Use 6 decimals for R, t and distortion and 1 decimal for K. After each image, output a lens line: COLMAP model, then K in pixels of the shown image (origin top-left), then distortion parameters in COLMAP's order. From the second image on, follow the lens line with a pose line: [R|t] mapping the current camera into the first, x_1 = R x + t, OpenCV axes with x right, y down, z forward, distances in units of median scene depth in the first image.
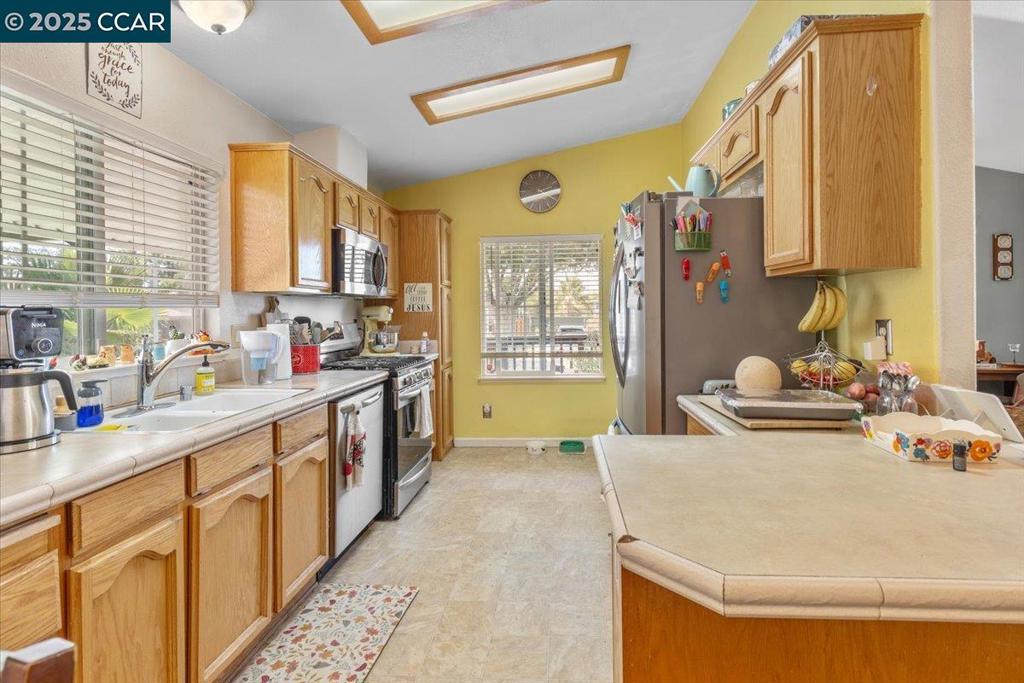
lens RADIAL K [[476.3, 0, 519.2], [0, 476.3, 305.3], [0, 0, 1]] dist [-0.000334, -0.000339]
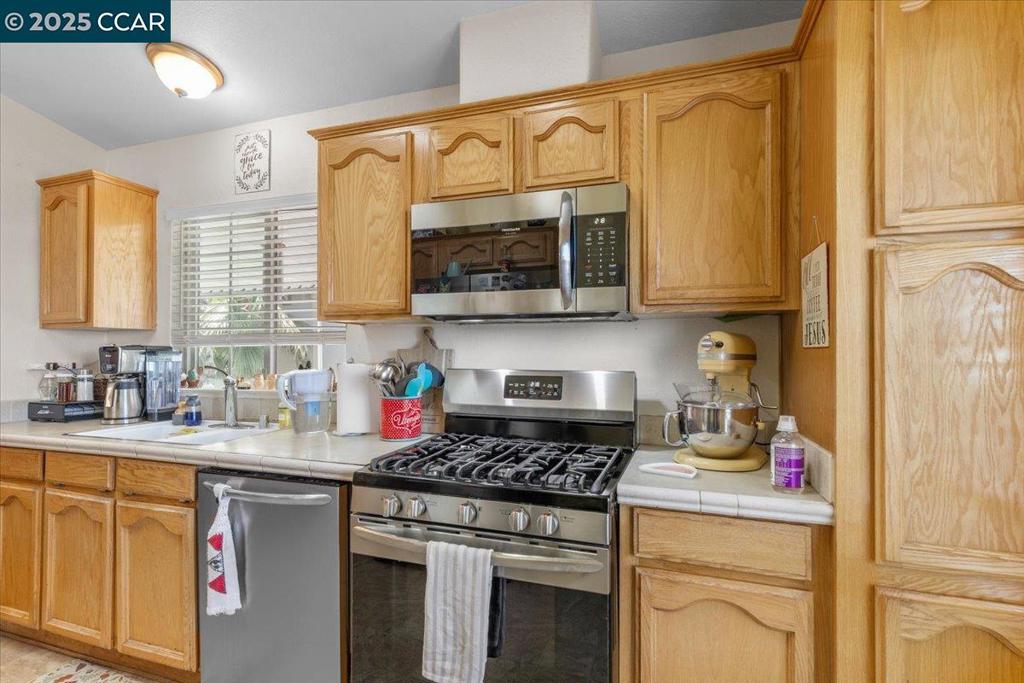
lens RADIAL K [[476.3, 0, 512.3], [0, 476.3, 350.7], [0, 0, 1]] dist [-0.000334, -0.000339]
pose [[-0.249614, -0.001800, -0.968344, 0.262388], [0.004008, 0.999988, -0.002892, 0.029439], [0.968337, -0.004603, -0.249604, 2.167758]]
